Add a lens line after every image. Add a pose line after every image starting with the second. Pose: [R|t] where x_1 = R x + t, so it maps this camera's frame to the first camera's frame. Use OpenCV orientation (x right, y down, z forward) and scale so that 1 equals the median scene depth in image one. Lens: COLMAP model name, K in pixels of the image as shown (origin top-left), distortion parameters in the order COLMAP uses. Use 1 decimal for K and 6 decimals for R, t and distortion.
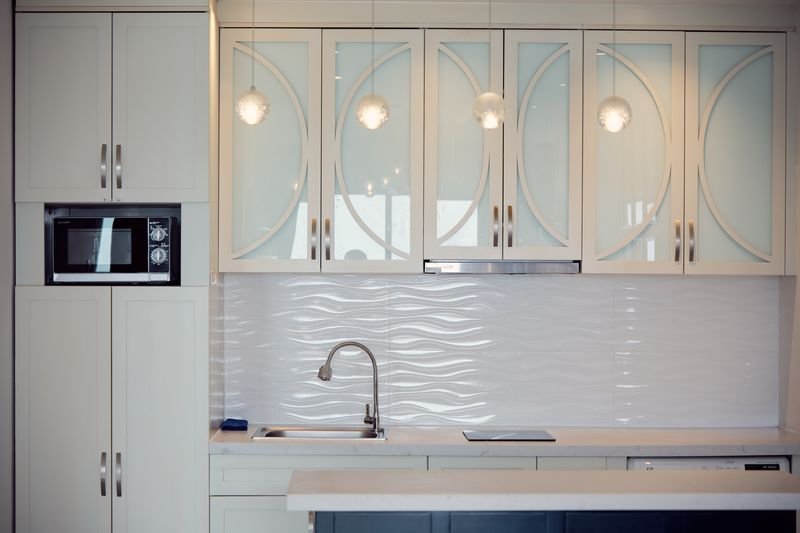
lens RADIAL K [[2153.7, 0, 453.1], [0, 2153.7, 267.2], [0, 0, 1]] dist [-0.170444, 2.203350]
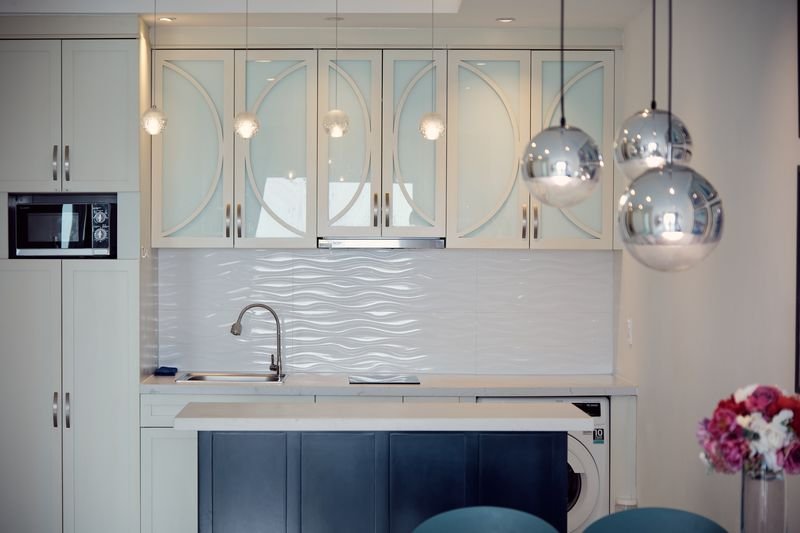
lens RADIAL K [[2015.1, 0, 371.4], [0, 2015.1, 265.3], [0, 0, 1]] dist [-0.030551, -0.063797]
pose [[0.999359, -0.001017, -0.035792, 0.060248], [0.001492, 0.999911, 0.013252, -0.002781], [0.035775, -0.013297, 0.999271, -0.155890]]
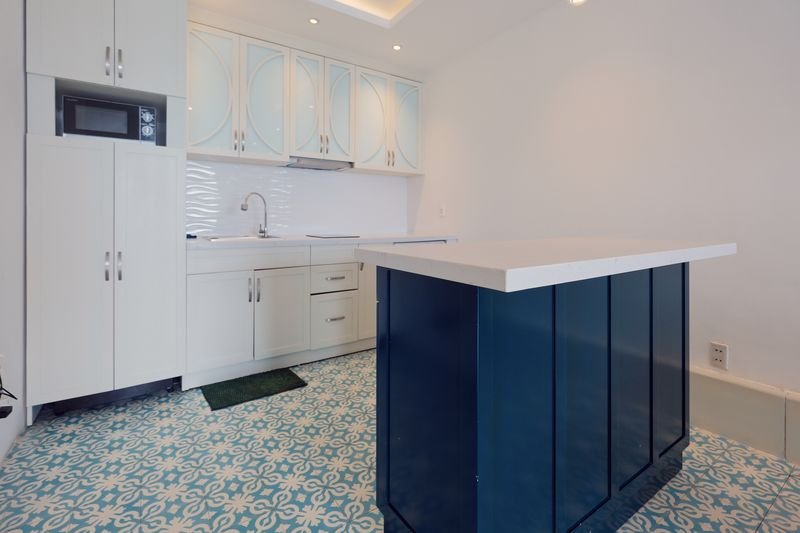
lens RADIAL K [[373.3, 0, 380.2], [0, 373.3, 214.1], [0, 0, 1]] dist [0.023459, -0.000355]
pose [[0.859068, 0.006940, 0.511814, -0.129415], [0.004384, 0.999772, -0.020916, 0.064123], [-0.511843, 0.020212, 0.858841, 0.653431]]
